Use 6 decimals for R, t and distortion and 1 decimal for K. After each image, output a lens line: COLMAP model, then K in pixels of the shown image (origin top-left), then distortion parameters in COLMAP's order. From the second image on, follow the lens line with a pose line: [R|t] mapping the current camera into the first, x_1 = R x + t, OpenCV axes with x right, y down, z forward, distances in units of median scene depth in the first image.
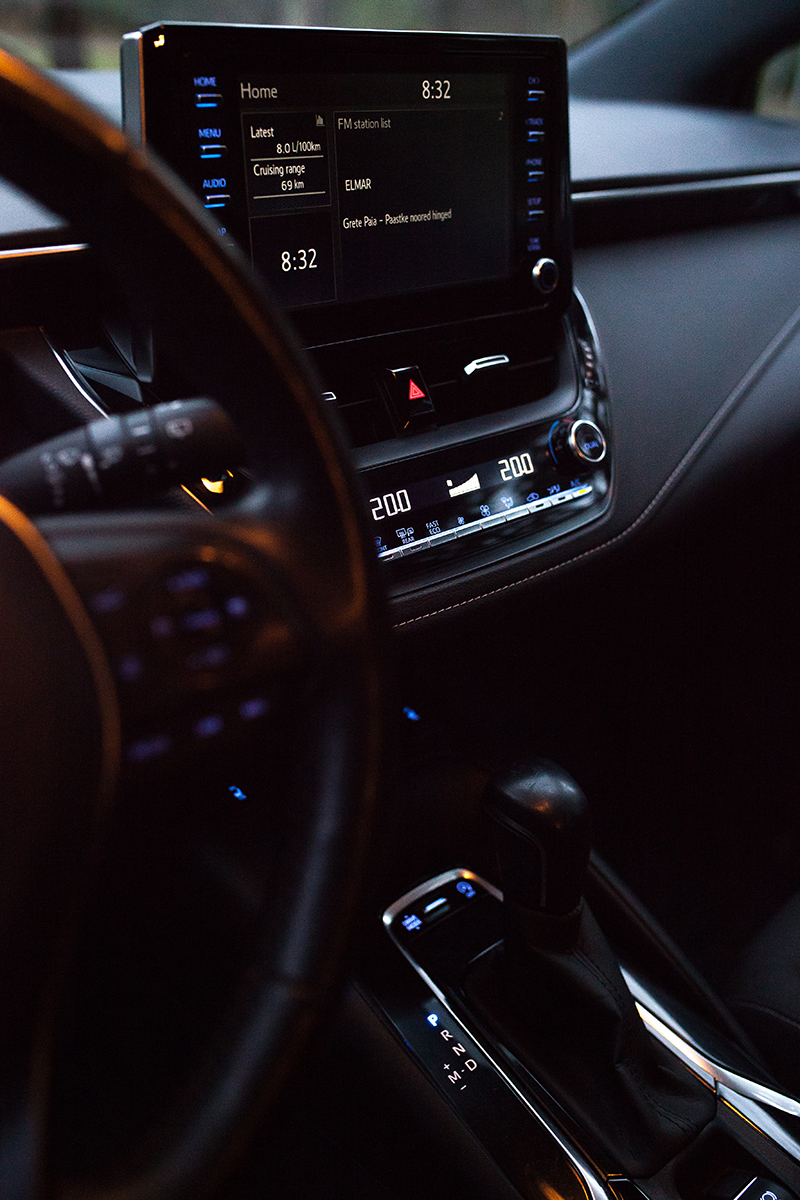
lens RADIAL K [[1193.6, 0, 400.0], [0, 1193.6, 600.0], [0, 0, 1]] dist [-0.048256, -0.003438]
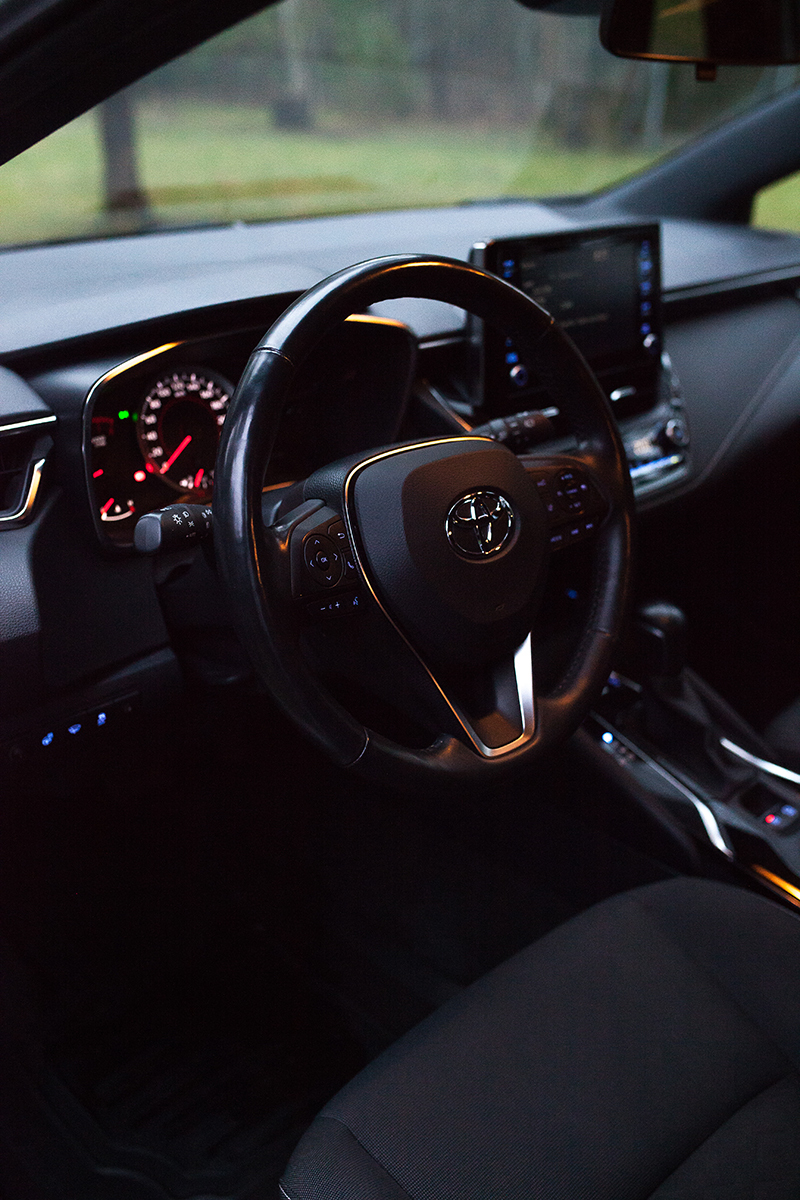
lens RADIAL K [[1152.3, 0, 400.0], [0, 1152.3, 600.0], [0, 0, 1]] dist [-0.044653, -0.006352]
pose [[0.999672, -0.025376, 0.003524, -0.347885], [0.025437, 0.999501, -0.018727, 0.182818], [-0.003047, 0.018811, 0.999818, -0.959792]]
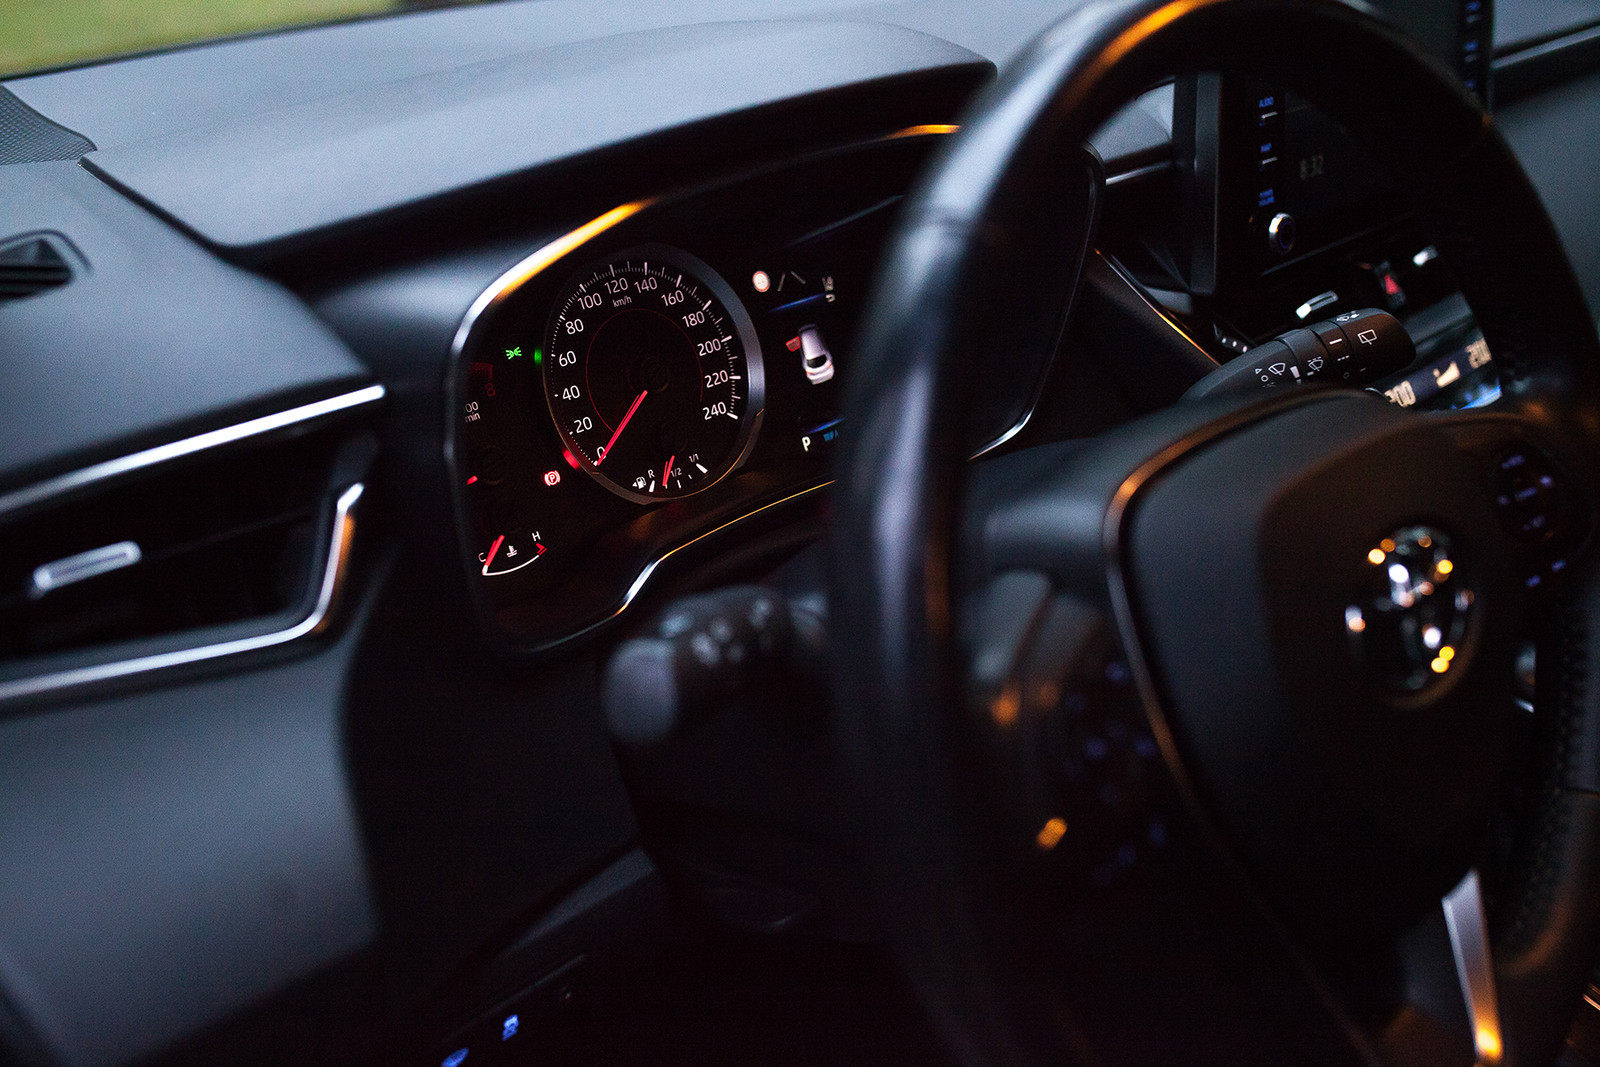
lens RADIAL K [[1536.4, 0, 800.0], [0, 1536.4, 533.5], [0, 0, 1]] dist [-0.044653, -0.006352]
pose [[0.997549, -0.069803, -0.004756, -0.550954], [0.069779, 0.997550, -0.005022, 0.008268], [0.005095, 0.004678, 0.999976, -0.333290]]
